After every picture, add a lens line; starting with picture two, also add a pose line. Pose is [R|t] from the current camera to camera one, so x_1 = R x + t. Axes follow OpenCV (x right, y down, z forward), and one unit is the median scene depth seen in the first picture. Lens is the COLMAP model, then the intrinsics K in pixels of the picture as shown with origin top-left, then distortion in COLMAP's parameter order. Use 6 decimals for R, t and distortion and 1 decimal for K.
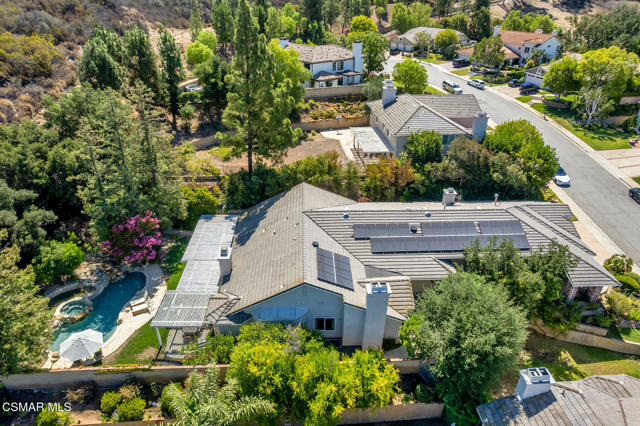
lens RADIAL K [[409.0, 0, 321.1], [0, 409.0, 214.7], [0, 0, 1]] dist [-0.079712, 0.076709]
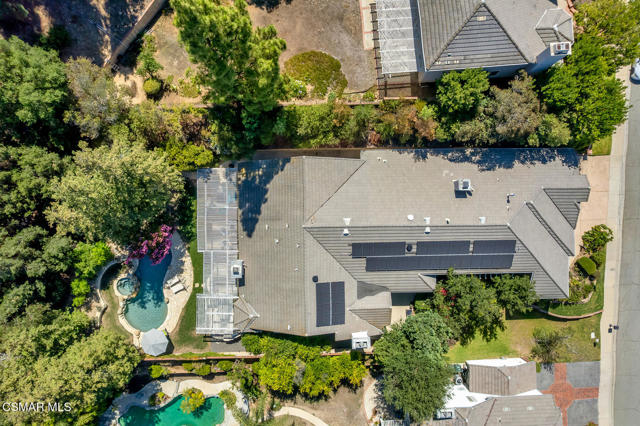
lens RADIAL K [[409.0, 0, 321.1], [0, 409.0, 214.7], [0, 0, 1]] dist [-0.079712, 0.076709]
pose [[0.999409, 0.029011, -0.018417, 0.012987], [0.001165, 0.507028, 0.861929, -0.739590], [0.034343, -0.861441, 0.506695, 0.429259]]
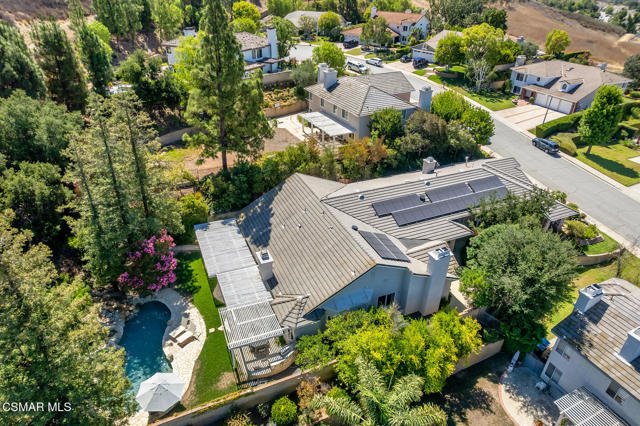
lens RADIAL K [[409.0, 0, 321.1], [0, 409.0, 214.7], [0, 0, 1]] dist [-0.079712, 0.076709]
pose [[0.932436, -0.184224, 0.310846, -0.299232], [0.174633, 0.982884, 0.058669, -0.026010], [-0.316333, -0.000422, 0.948648, 0.043332]]
